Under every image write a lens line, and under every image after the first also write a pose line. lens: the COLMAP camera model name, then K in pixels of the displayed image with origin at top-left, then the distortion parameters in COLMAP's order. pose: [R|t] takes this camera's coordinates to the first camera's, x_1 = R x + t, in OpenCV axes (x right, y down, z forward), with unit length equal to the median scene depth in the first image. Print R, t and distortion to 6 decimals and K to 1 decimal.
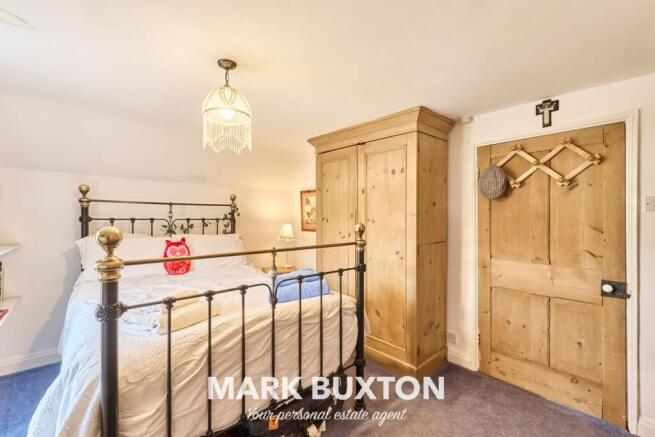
lens RADIAL K [[285.5, 0, 327.5], [0, 285.5, 217.4], [0, 0, 1]] dist [0.001164, 0.000133]
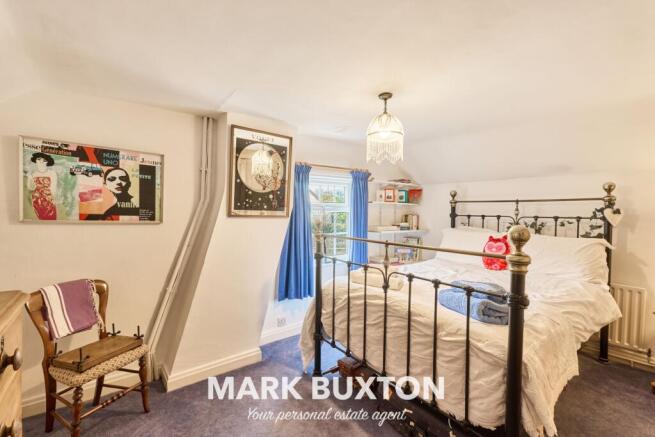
lens RADIAL K [[285.5, 0, 327.7], [0, 285.5, 217.4], [0, 0, 1]] dist [0.001164, 0.000133]
pose [[-0.095396, 0.015481, -0.995319, 0.587122], [-0.009672, 0.999817, 0.016478, -0.001089], [0.995392, 0.011199, -0.095229, 0.529904]]
